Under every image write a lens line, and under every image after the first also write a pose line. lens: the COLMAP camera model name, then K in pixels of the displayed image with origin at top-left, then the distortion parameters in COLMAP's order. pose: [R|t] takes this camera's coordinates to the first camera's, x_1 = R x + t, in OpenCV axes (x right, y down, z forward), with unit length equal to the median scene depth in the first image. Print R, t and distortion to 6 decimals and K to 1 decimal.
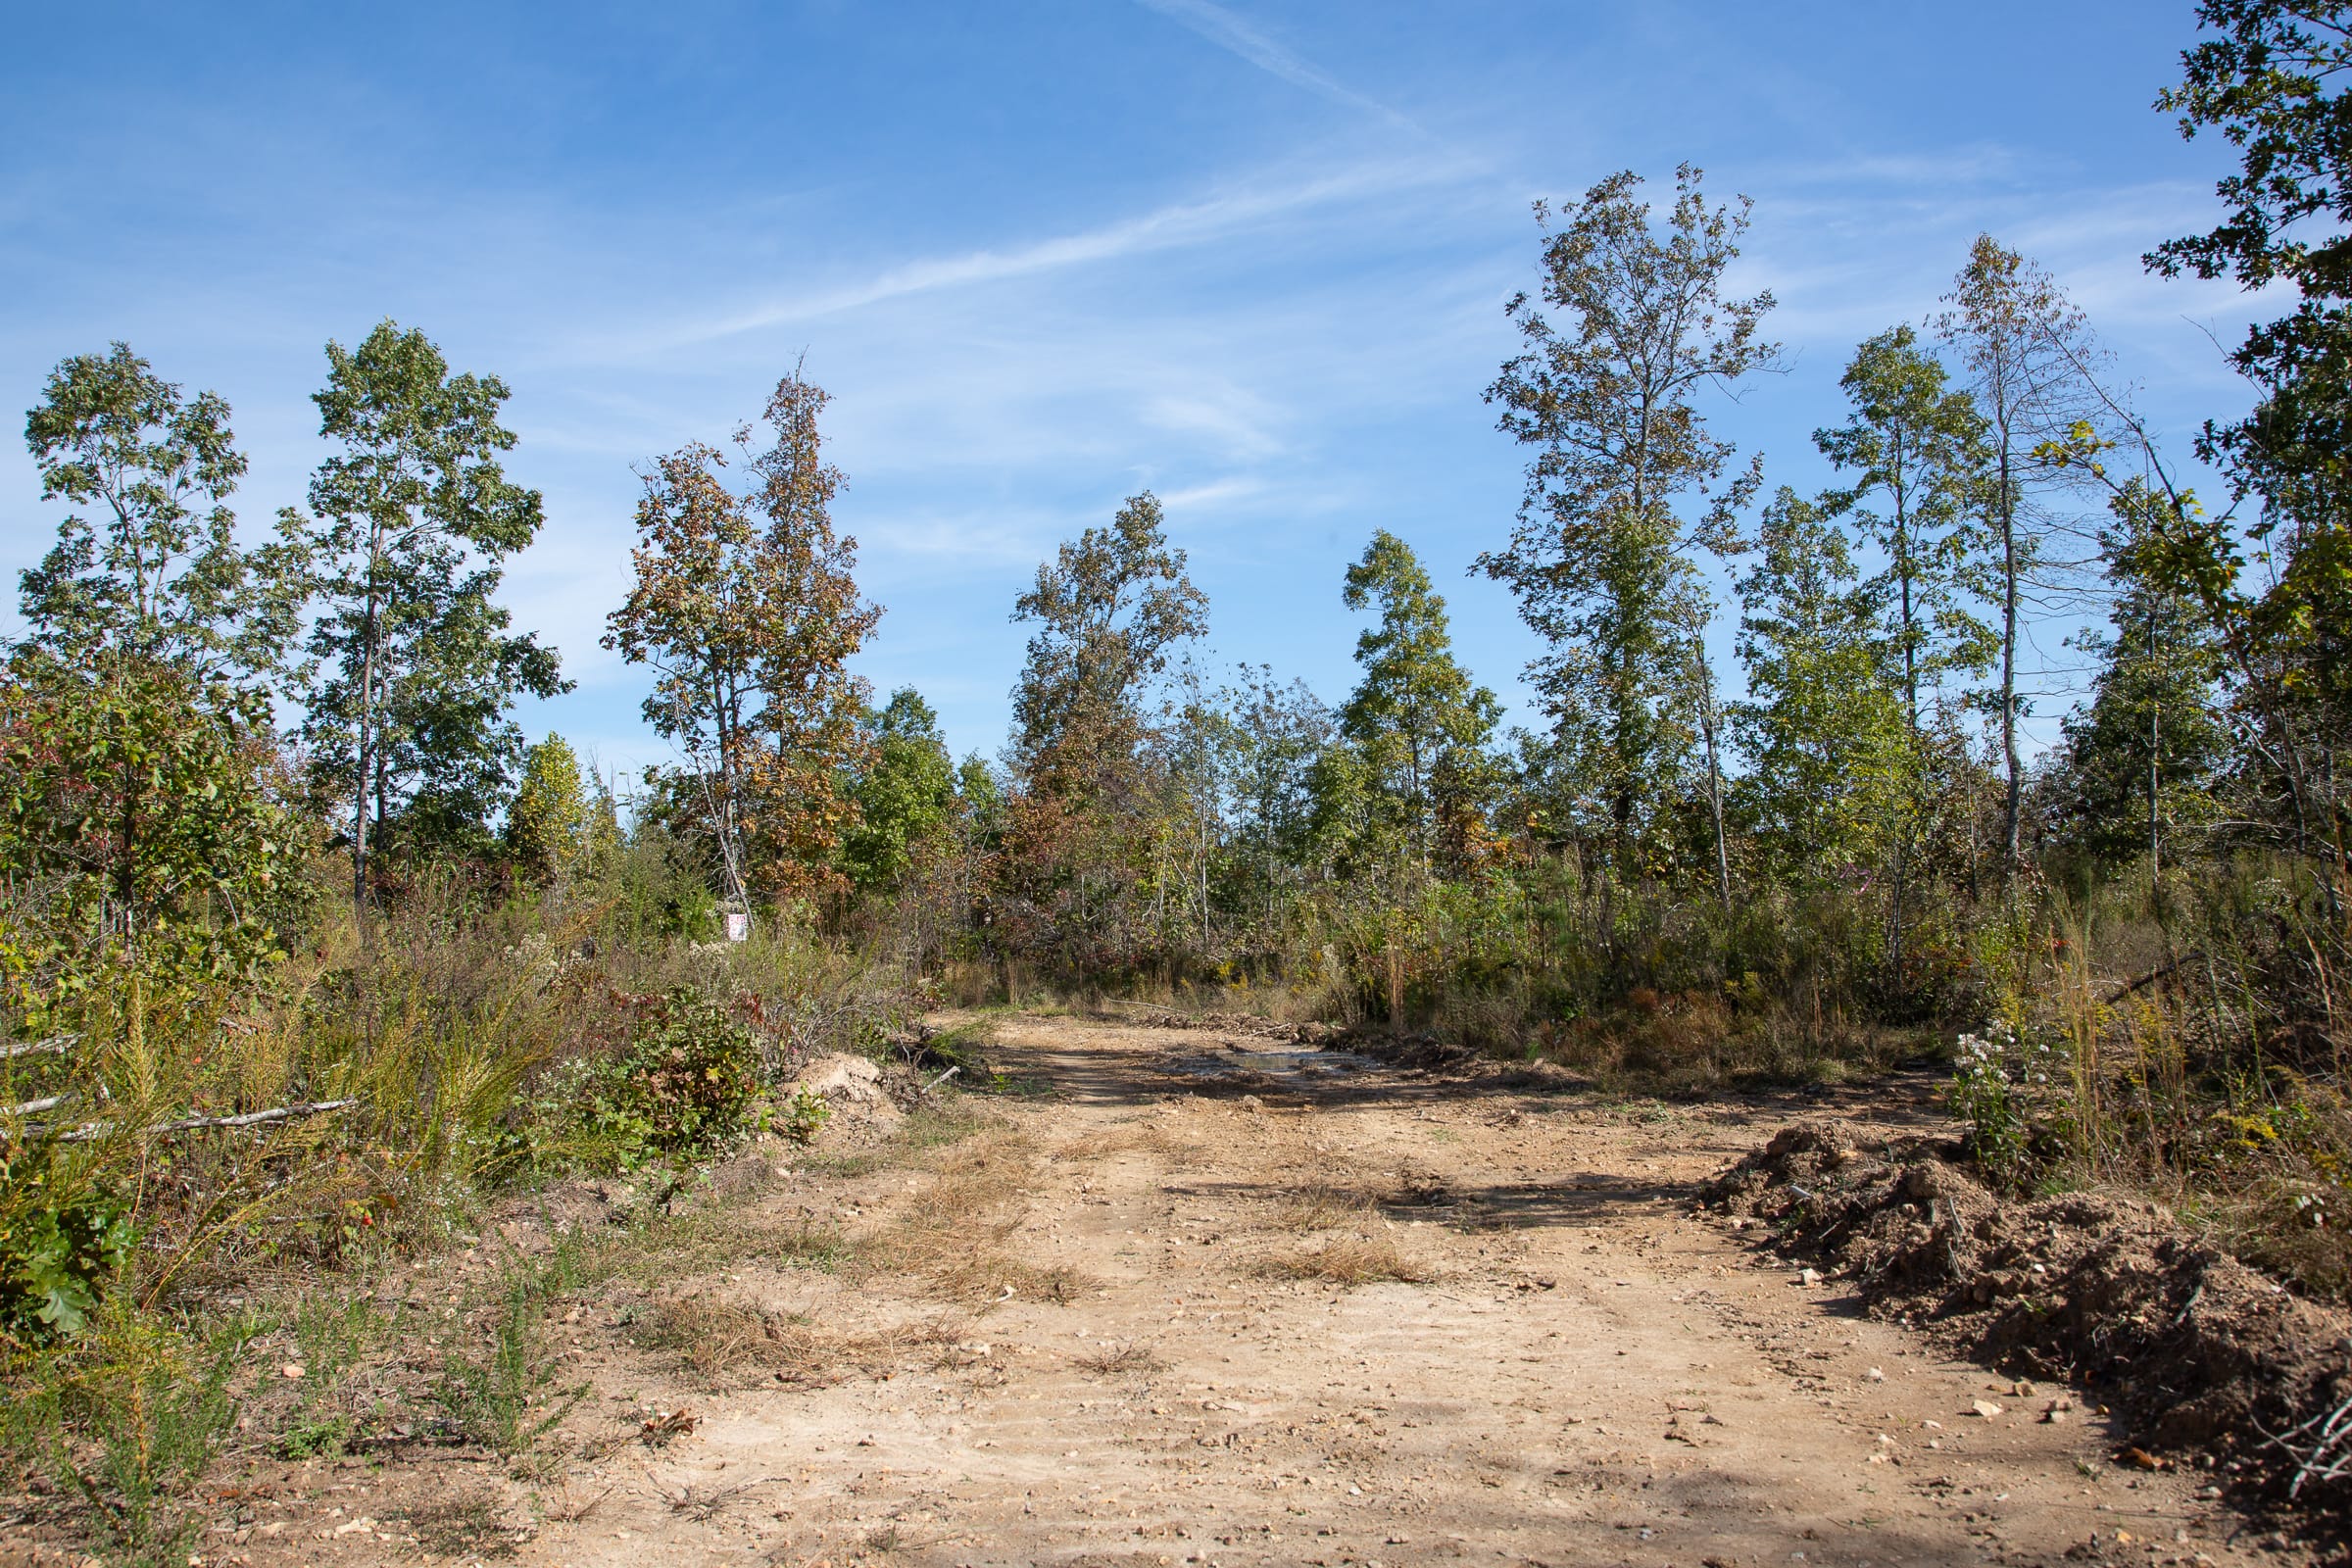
lens RADIAL K [[2046.8, 0, 1179.0], [0, 2046.8, 784.8], [0, 0, 1]] dist [0.002091, 0.001554]
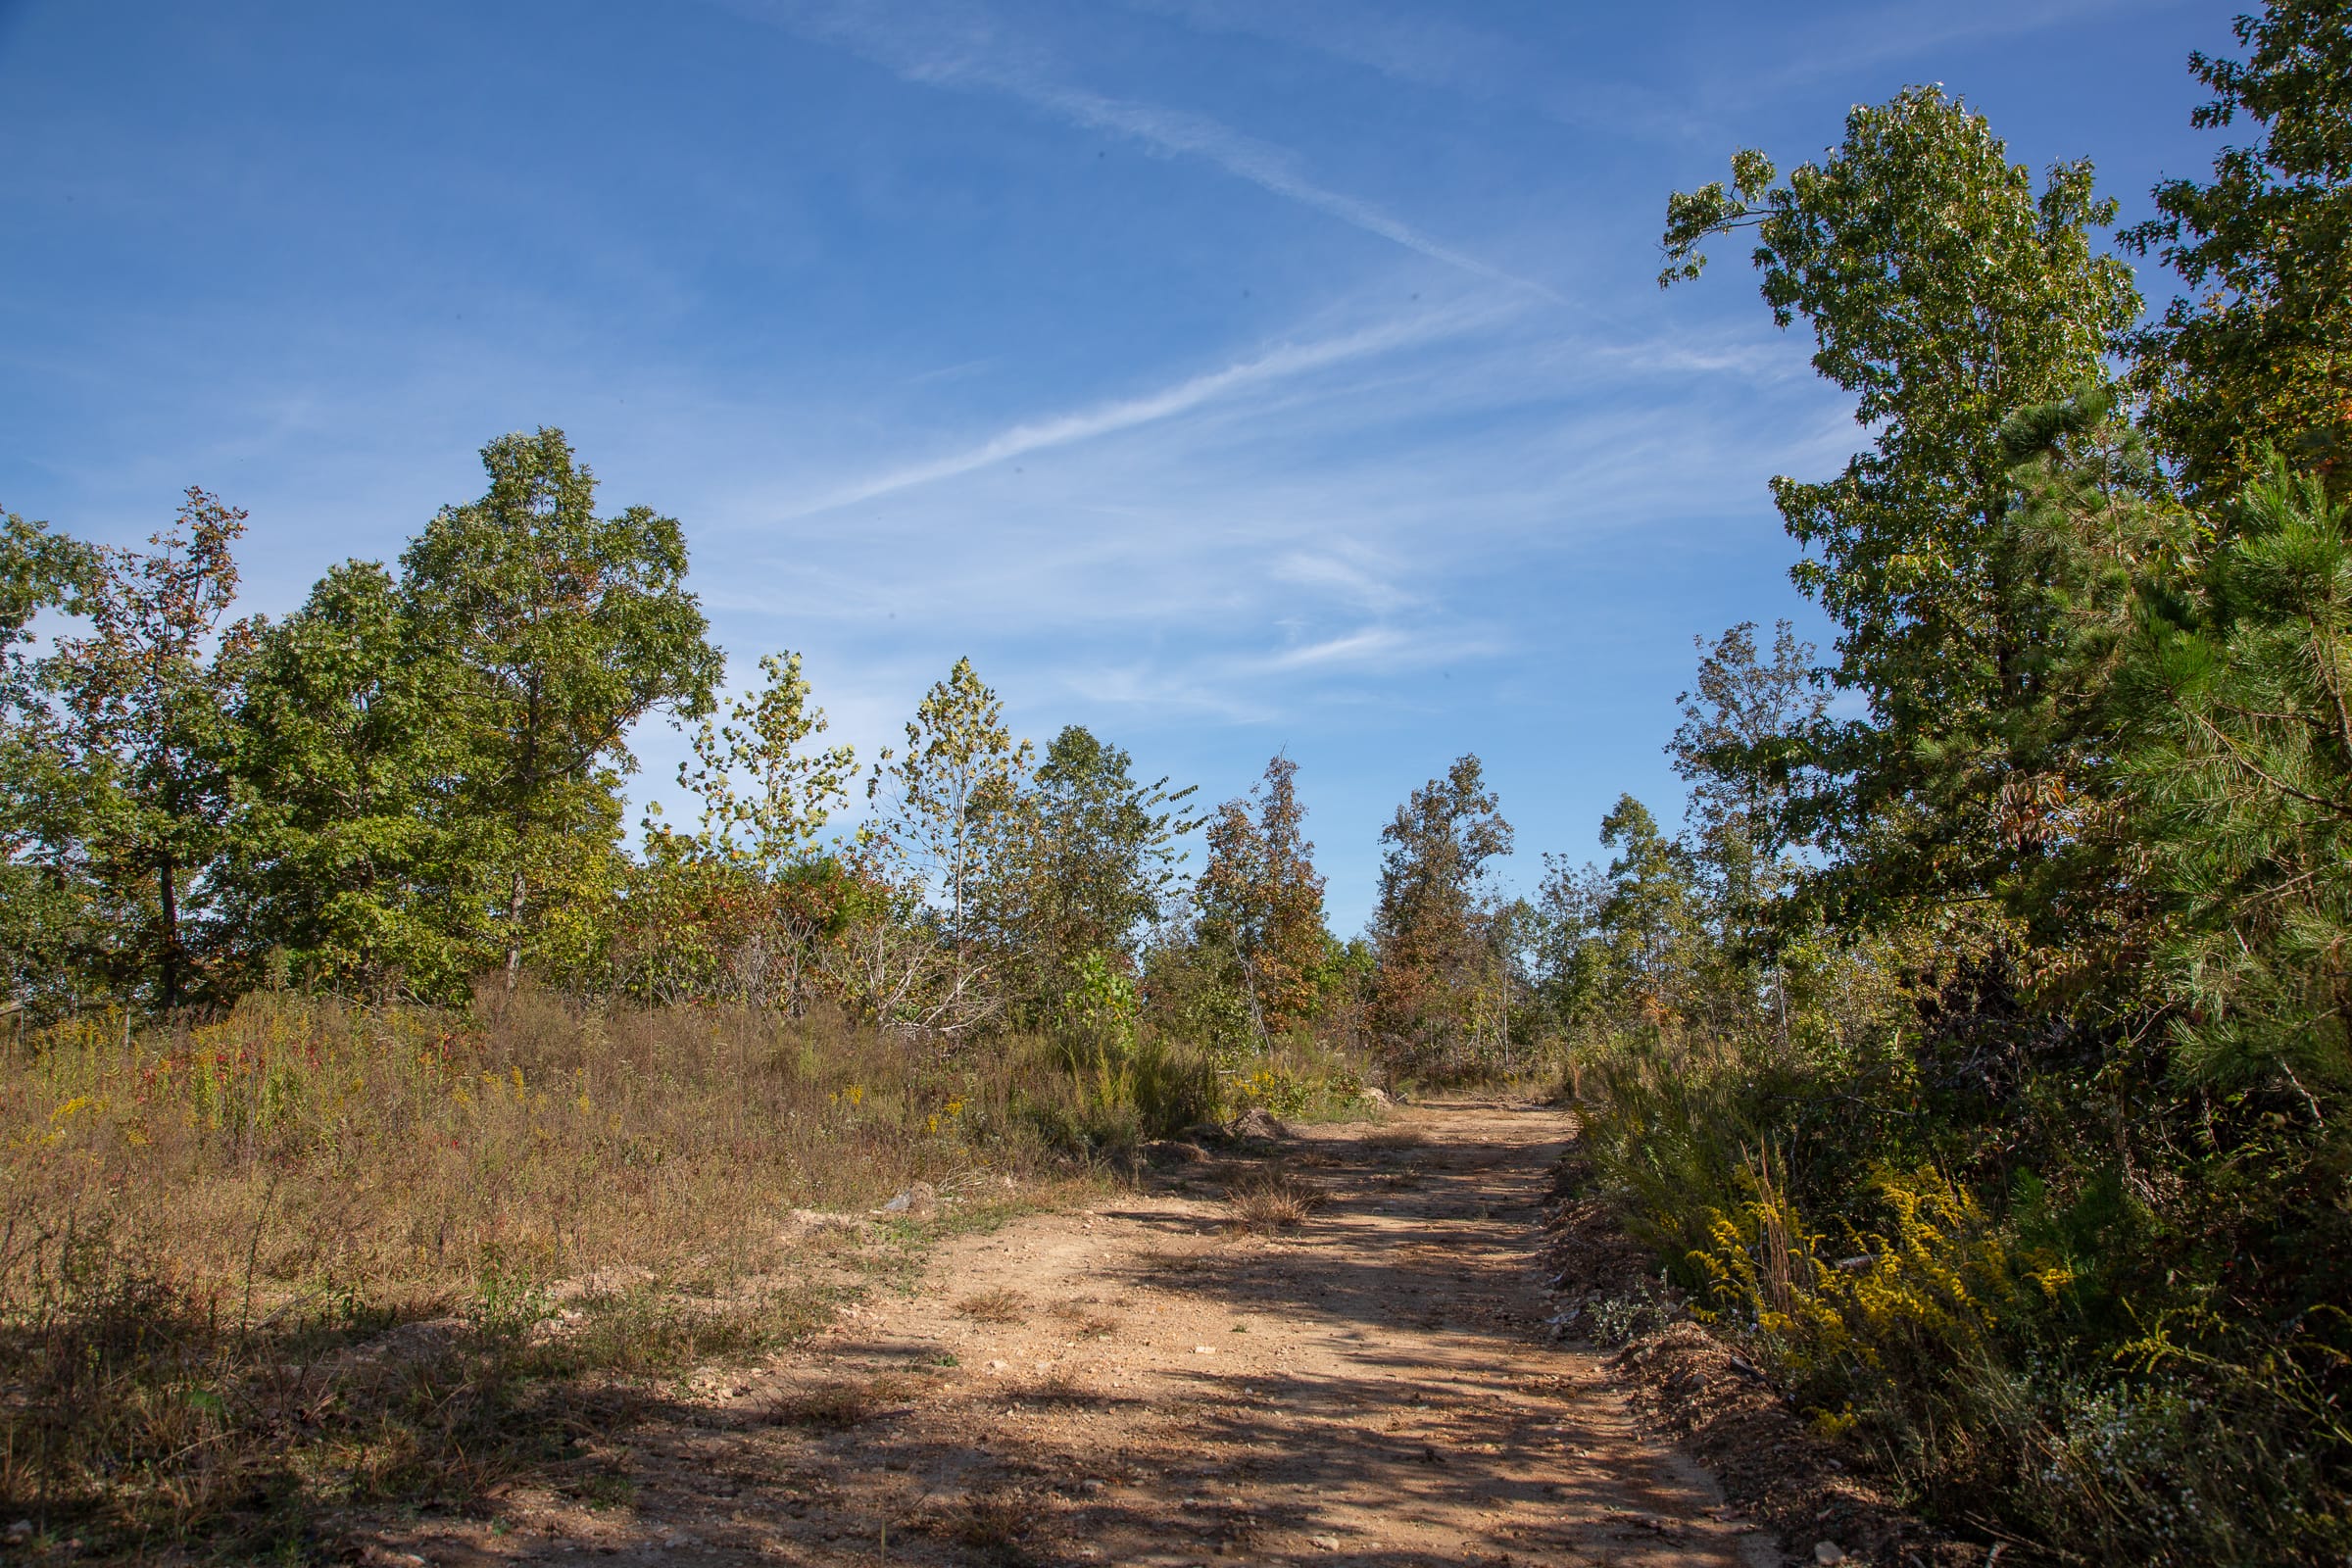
lens RADIAL K [[2046.8, 0, 1159.2], [0, 2046.8, 770.5], [0, 0, 1]] dist [0.002091, 0.001554]
pose [[0.985620, -0.001765, -0.168967, 0.013945], [-0.009425, 0.997815, -0.065400, -0.038778], [0.168713, 0.066052, 0.983450, -0.563885]]
